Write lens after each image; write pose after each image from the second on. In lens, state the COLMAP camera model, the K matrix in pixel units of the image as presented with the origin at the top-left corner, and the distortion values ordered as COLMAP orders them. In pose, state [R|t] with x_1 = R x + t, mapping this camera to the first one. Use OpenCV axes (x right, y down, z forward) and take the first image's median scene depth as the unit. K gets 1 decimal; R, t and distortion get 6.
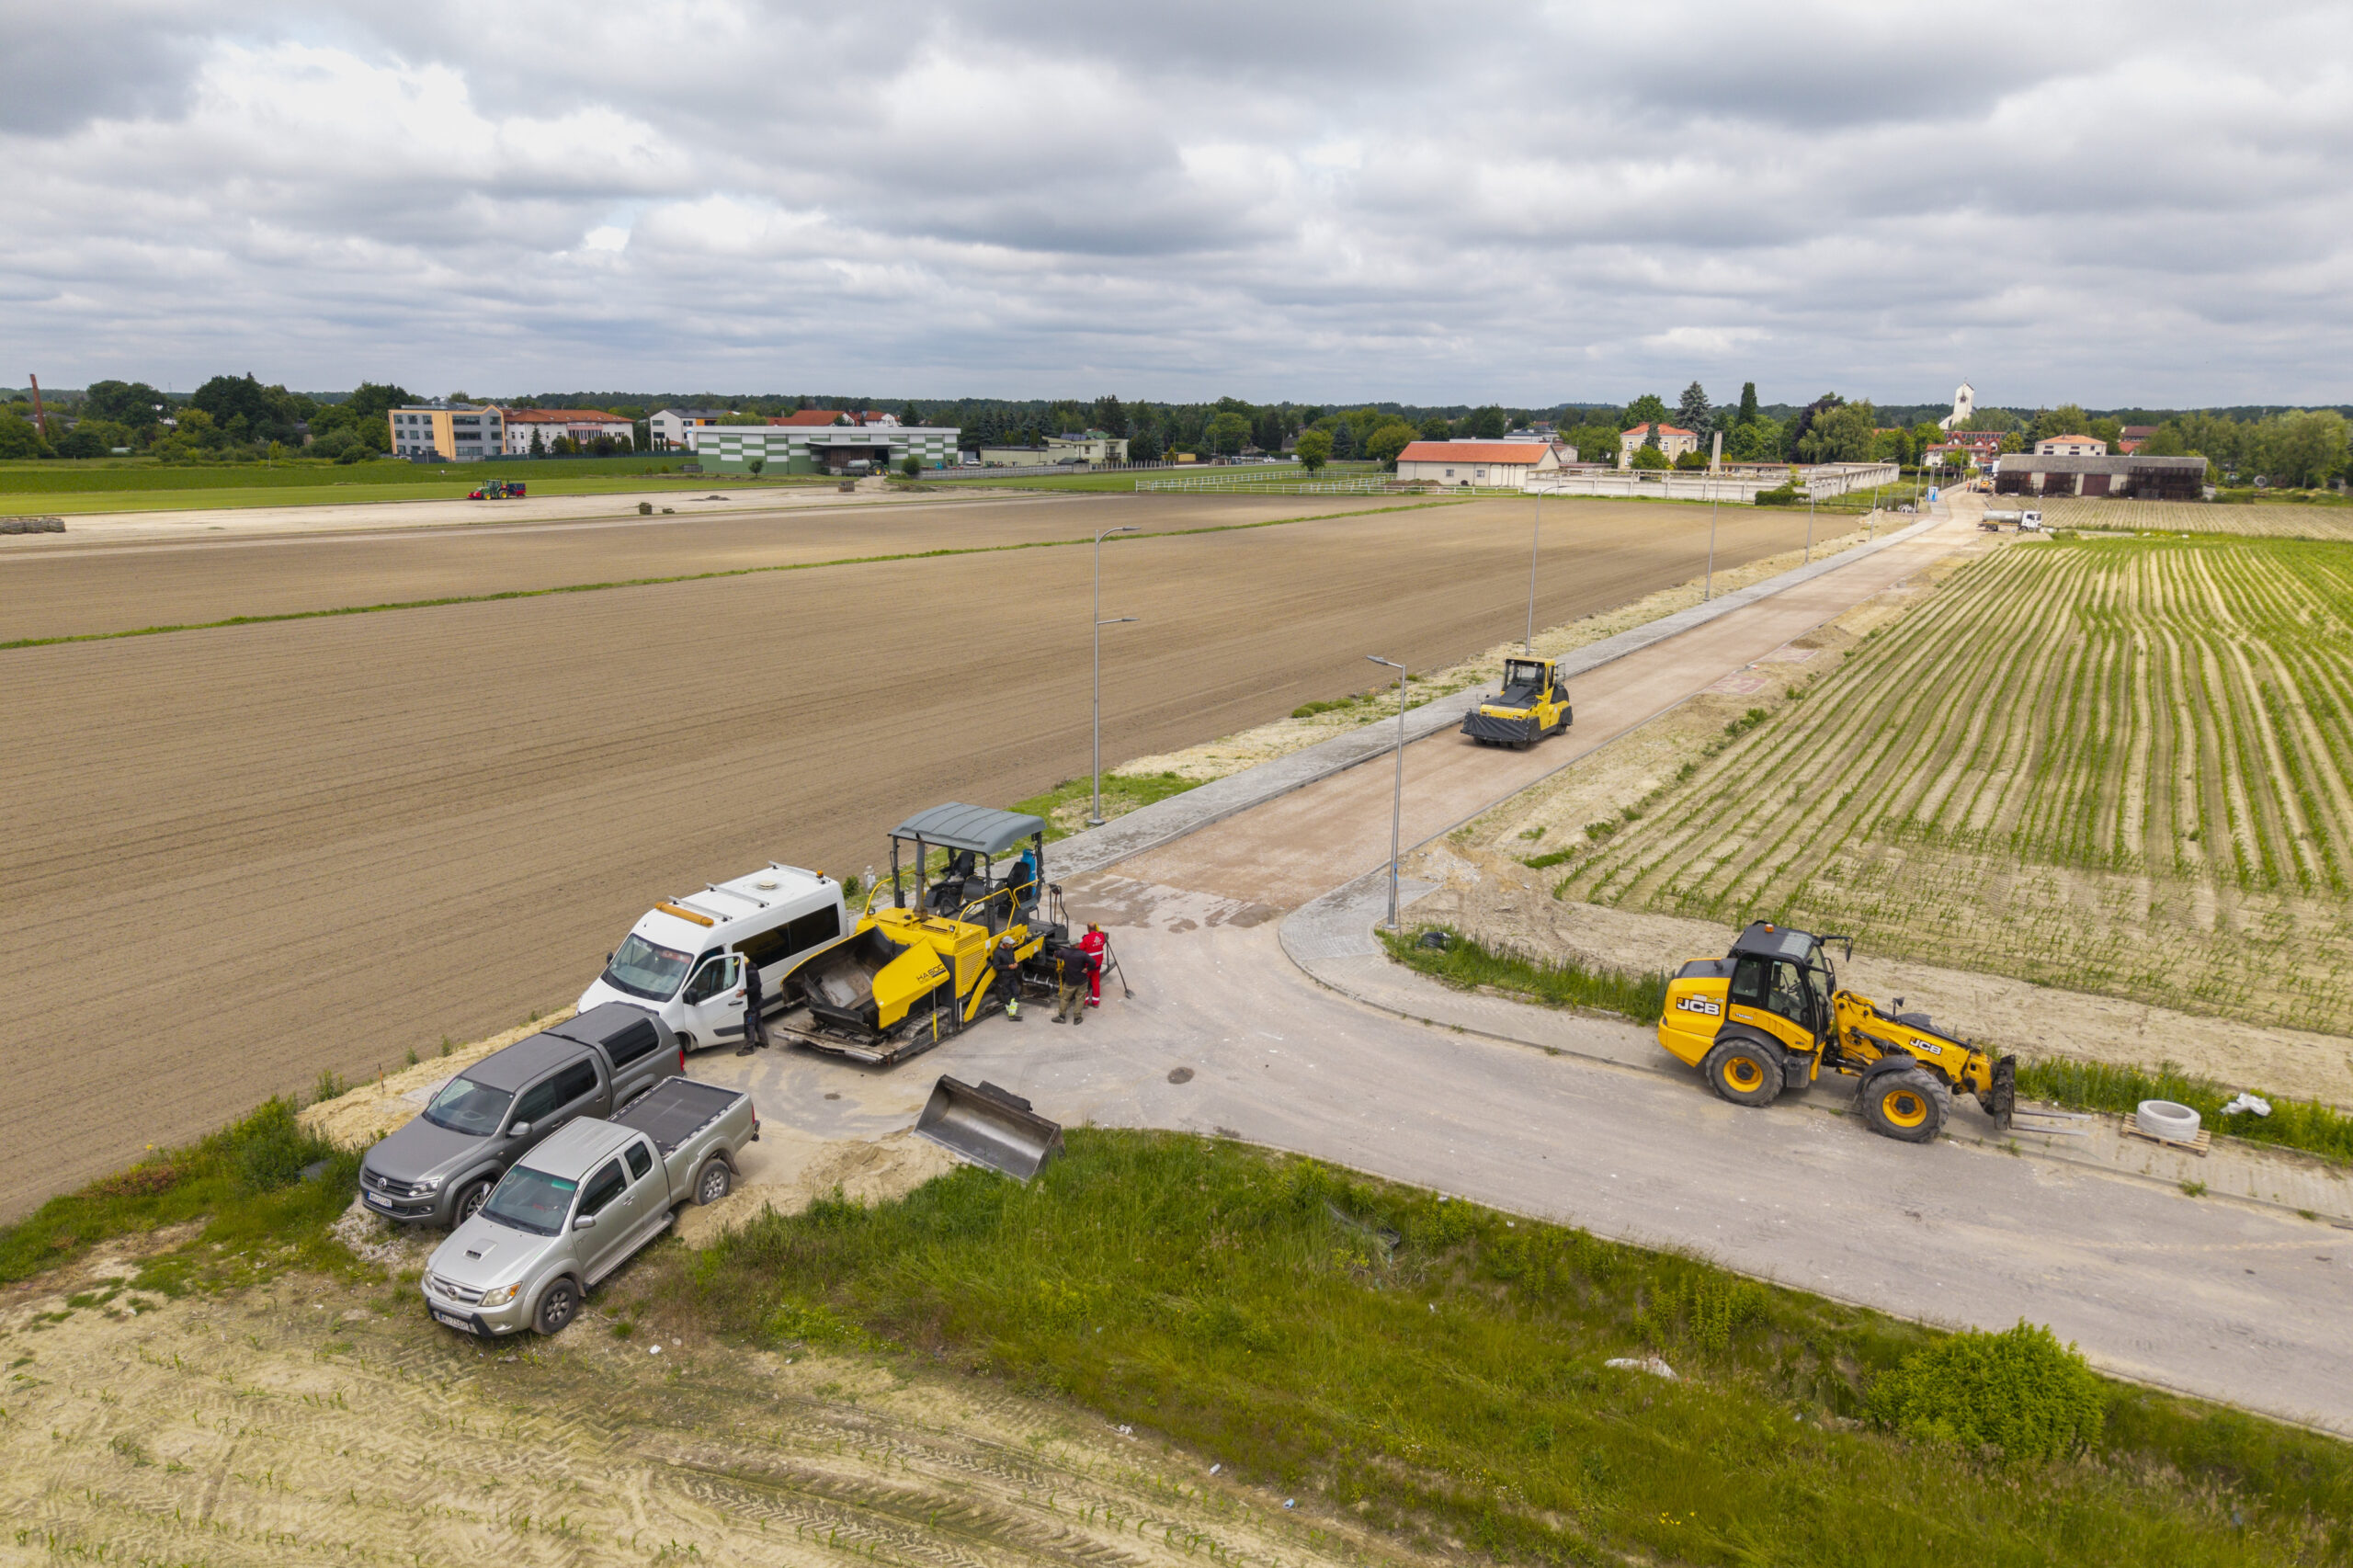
lens RADIAL K [[1617.0, 0, 1138.1], [0, 1617.0, 830.9], [0, 0, 1]] dist [0.013318, -0.019129]
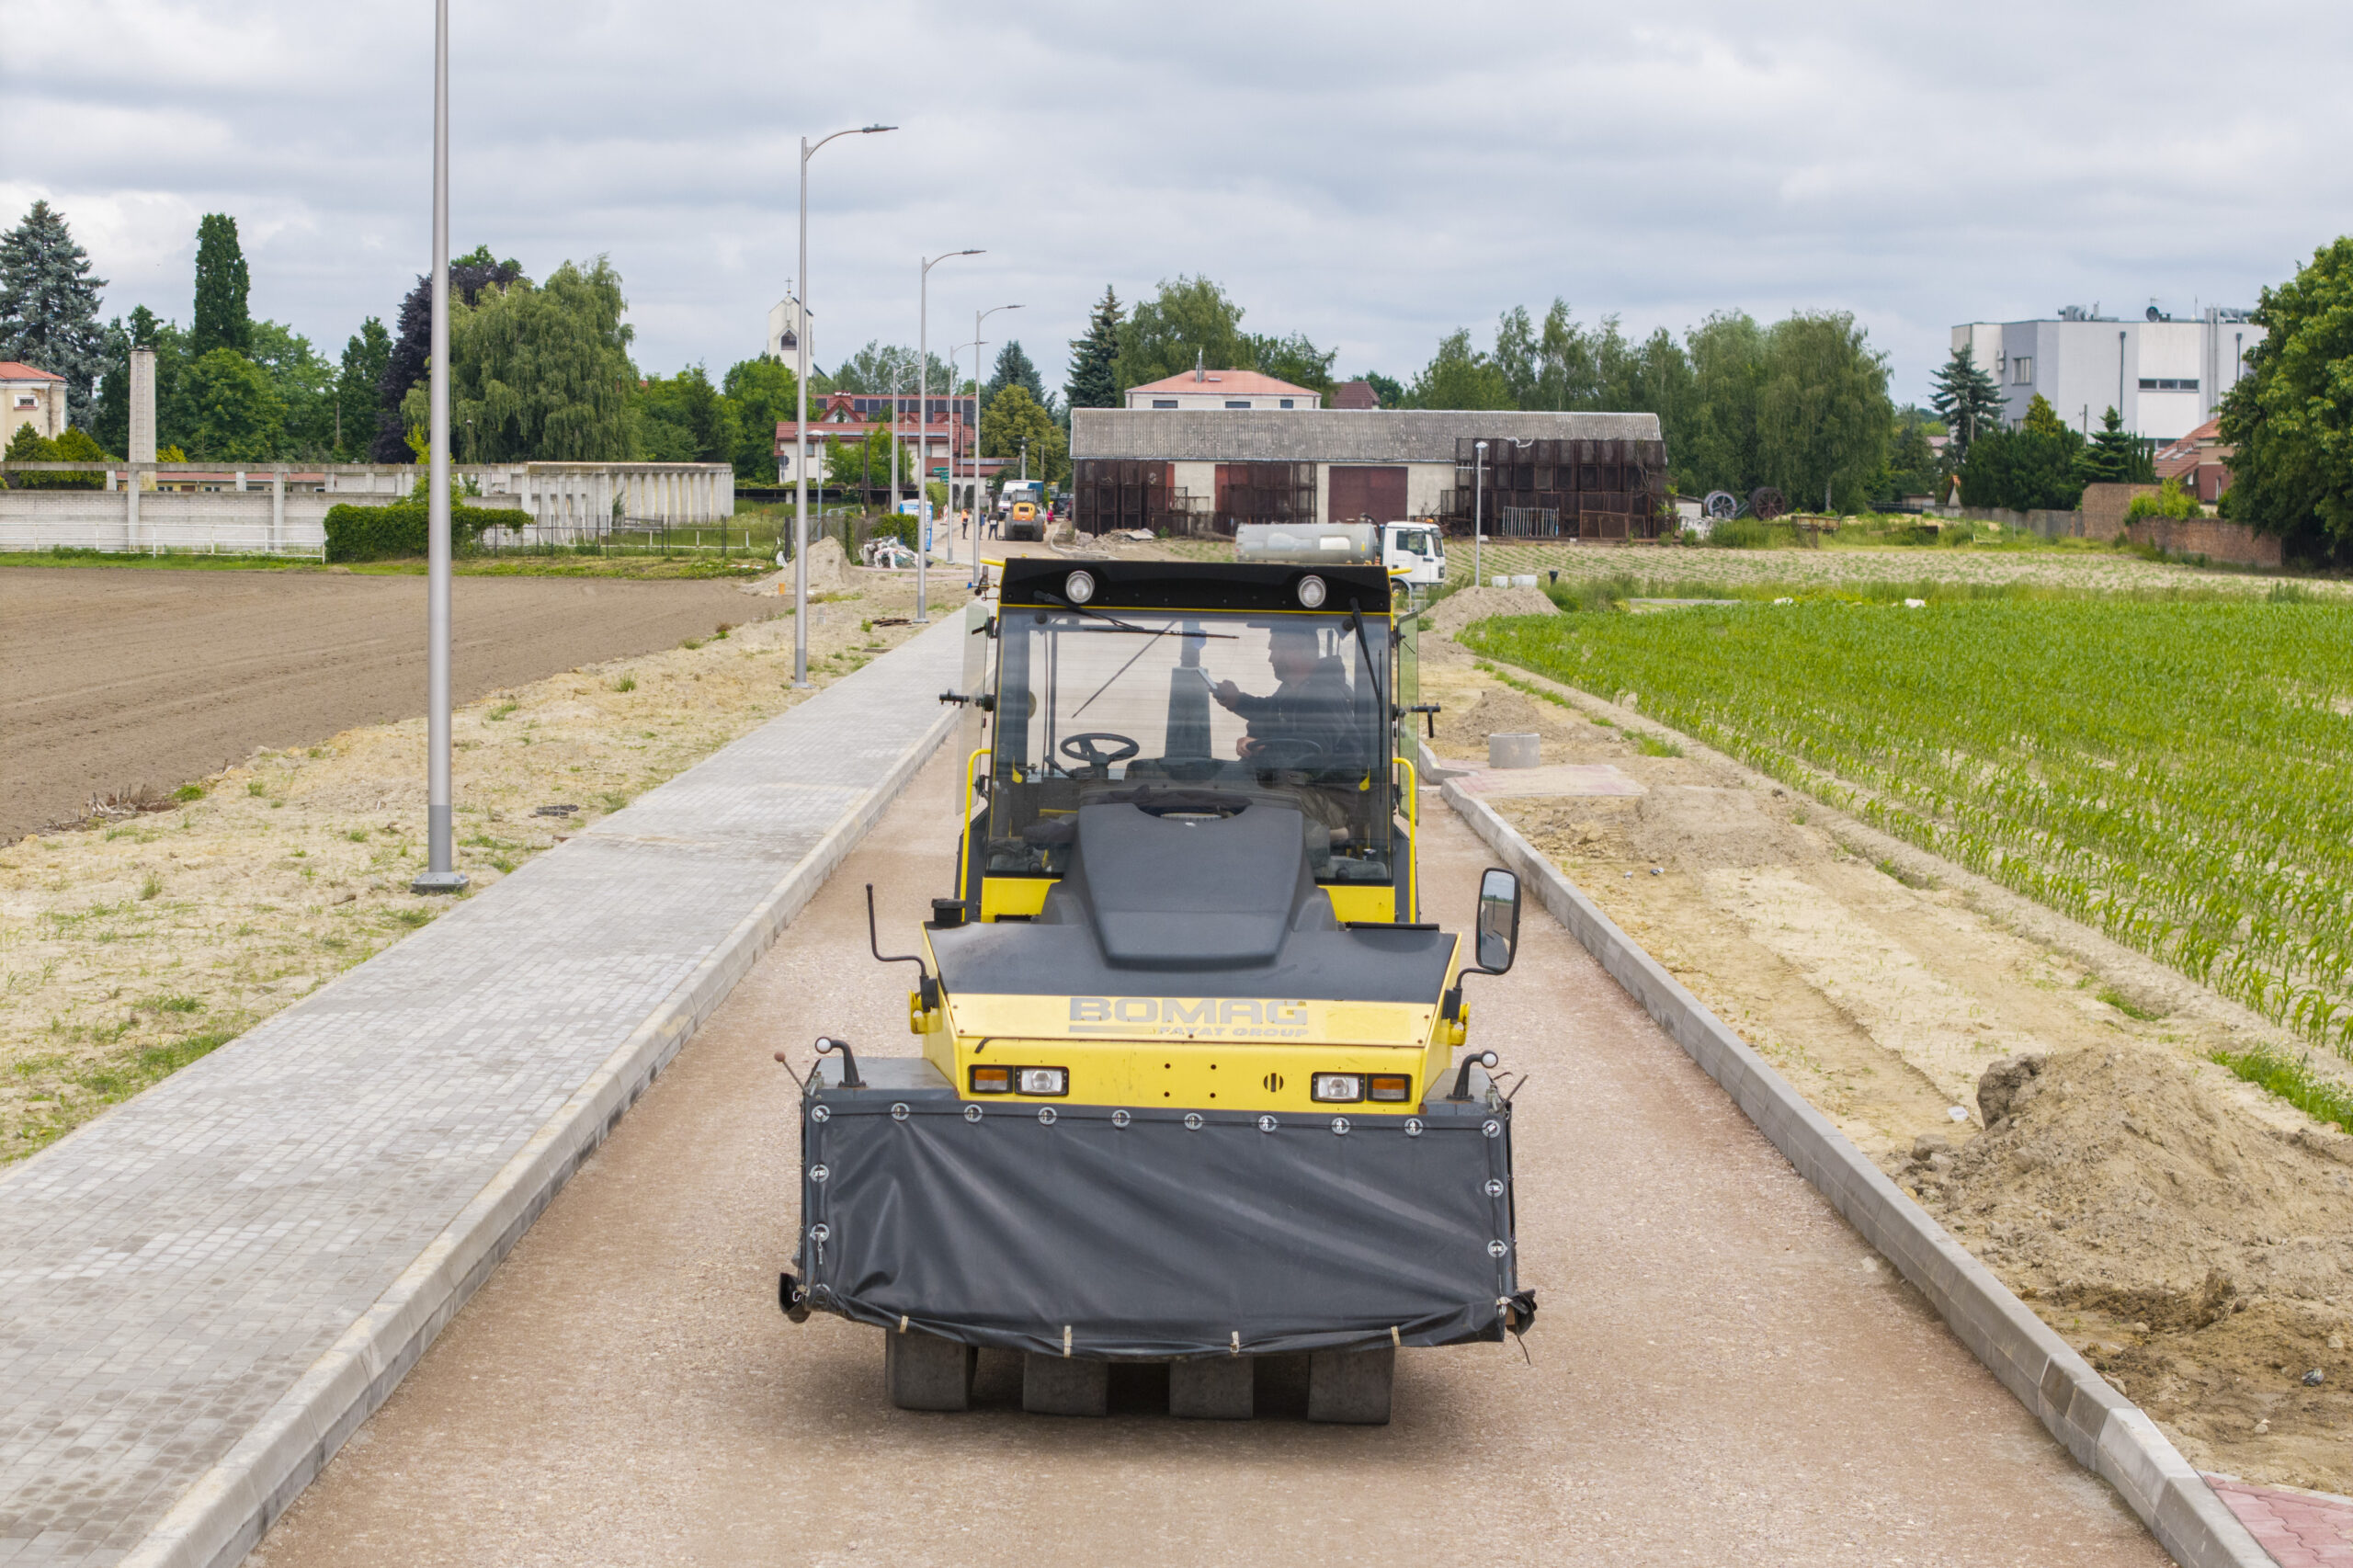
lens RADIAL K [[4793.5, 0, 1185.7], [0, 4793.5, 785.1], [0, 0, 1]] dist [-0.054946, 0.000000]
pose [[0.848766, -0.035492, 0.527577, 0.393974], [0.129394, 0.981352, -0.142149, -0.172467], [-0.512693, 0.188916, 0.837530, 1.241058]]
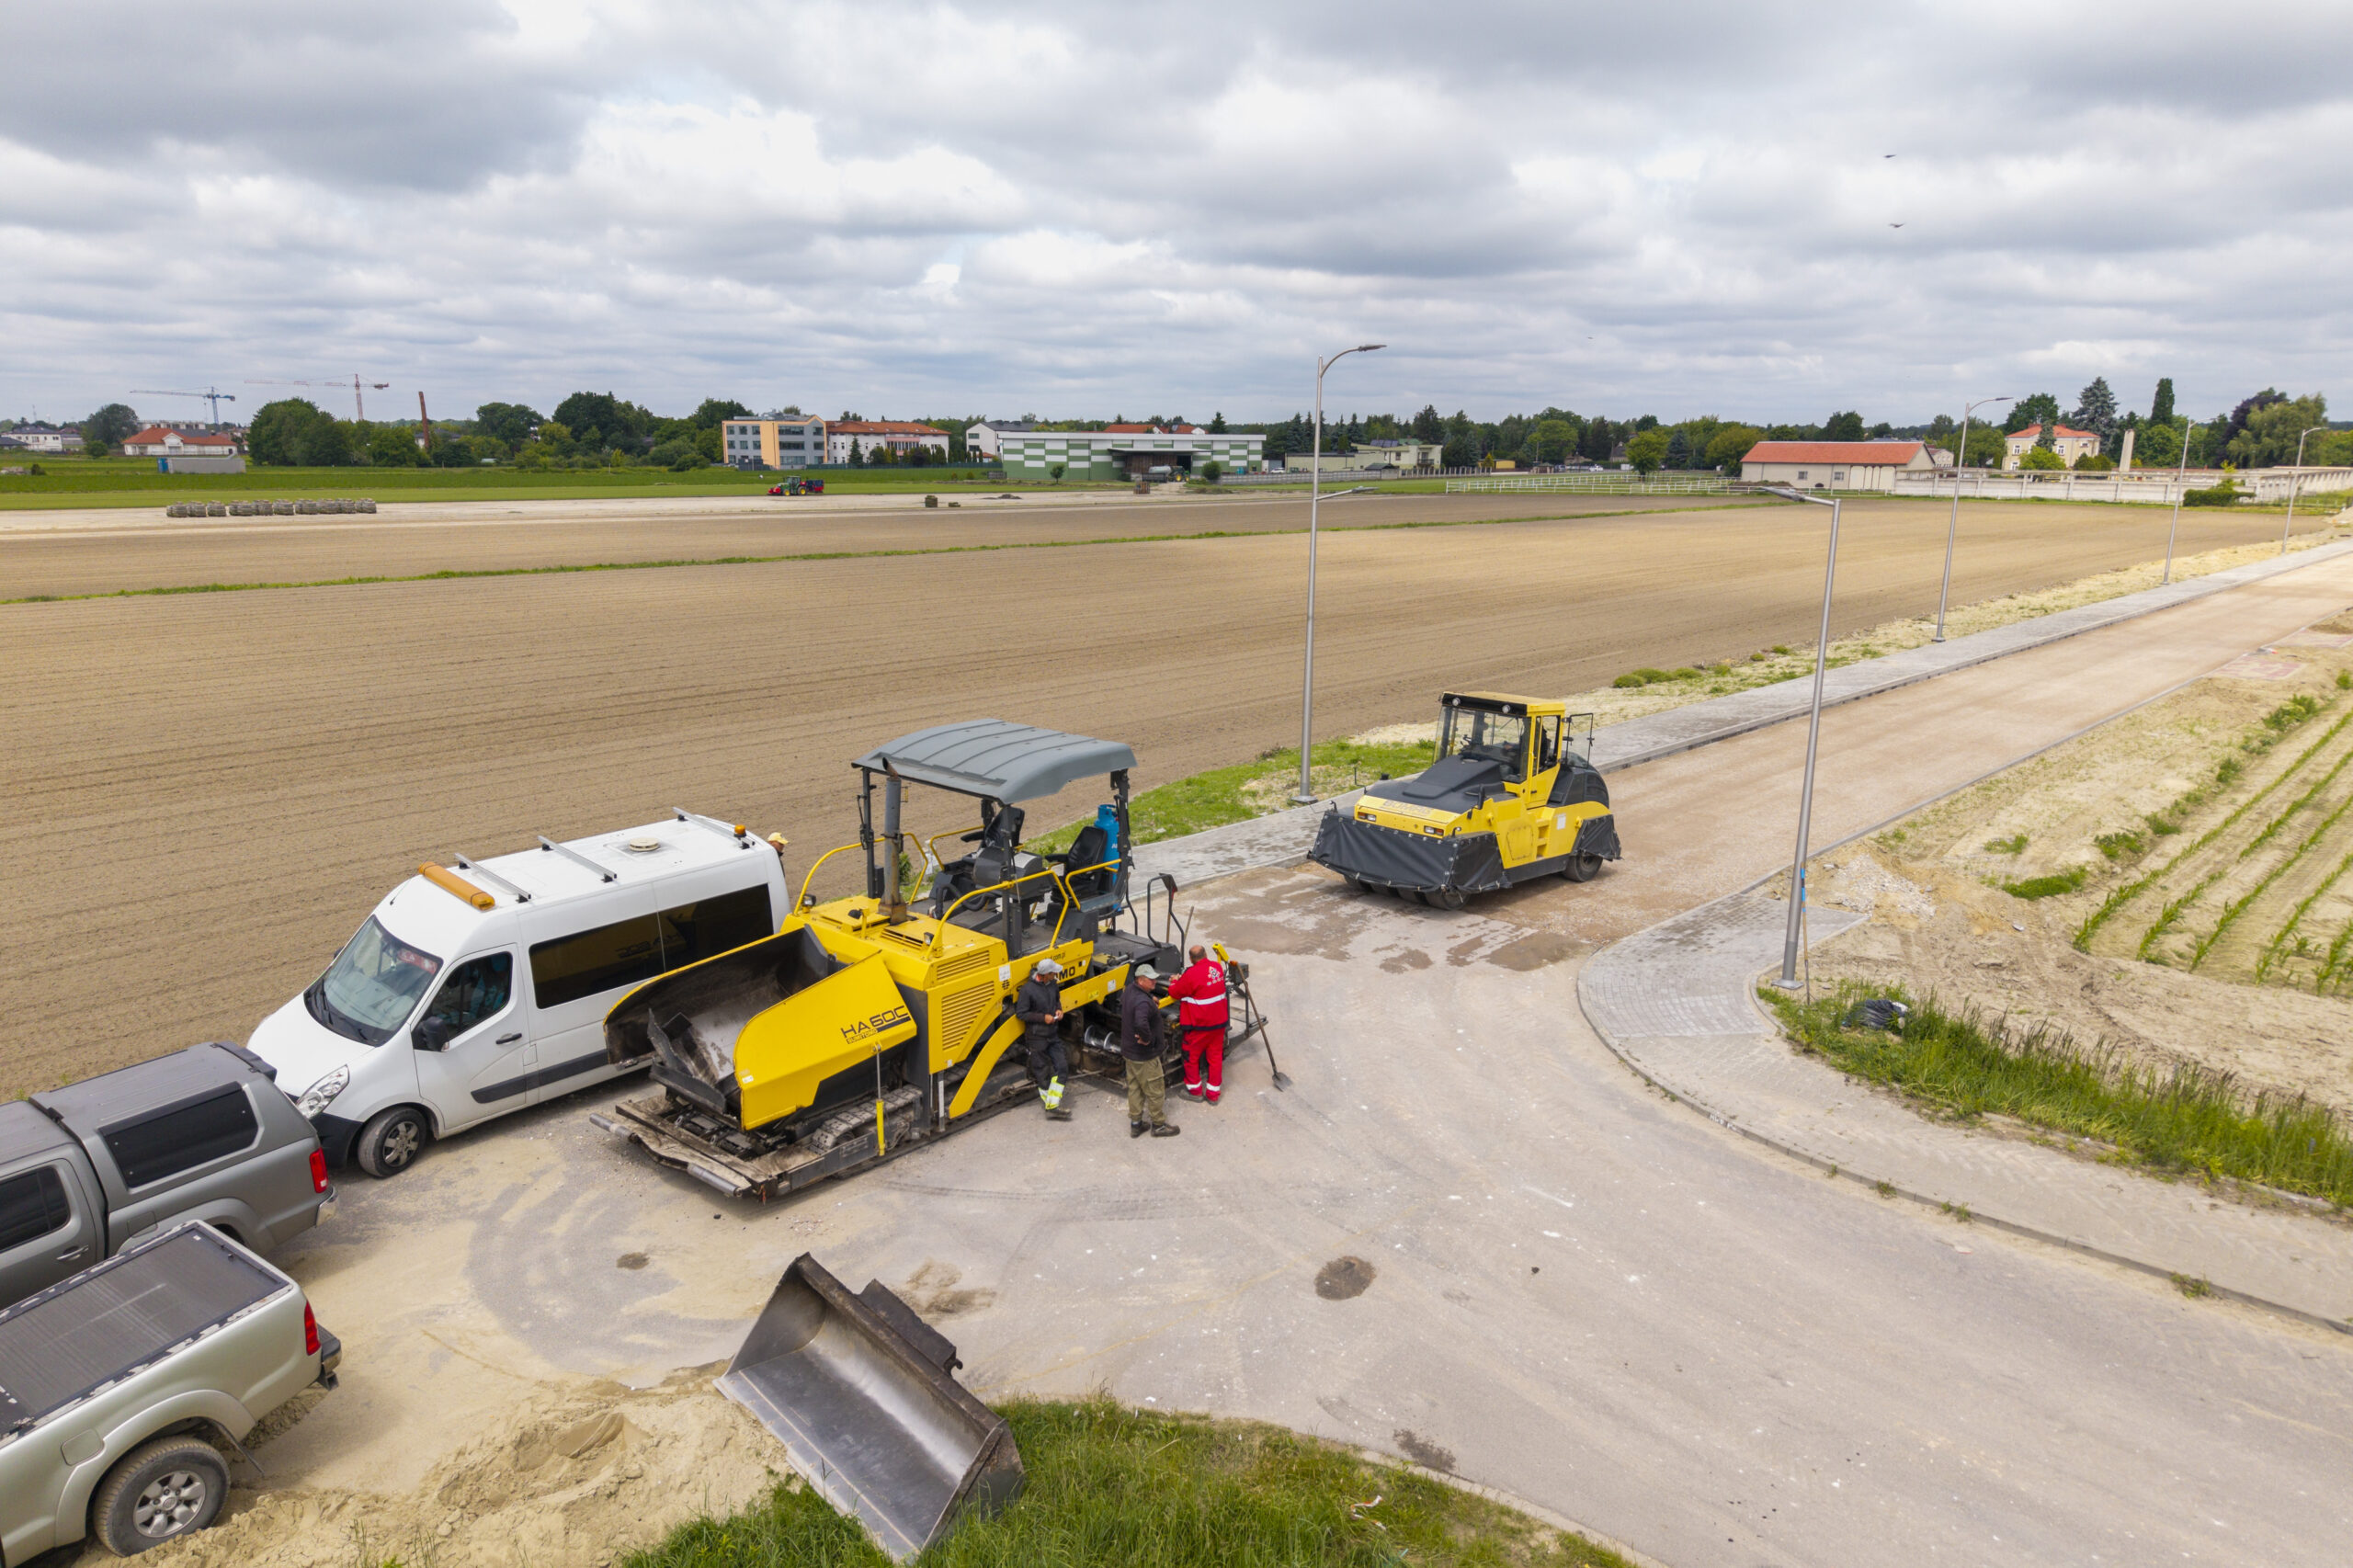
lens RADIAL K [[1617.0, 0, 1115.0], [0, 1617.0, 778.9], [0, 0, 1]] dist [0.013318, -0.019129]
pose [[0.978963, 0.035800, -0.200872, 0.022932], [-0.045026, 0.998122, -0.041547, 0.012994], [0.199008, 0.049717, 0.978736, 0.234838]]
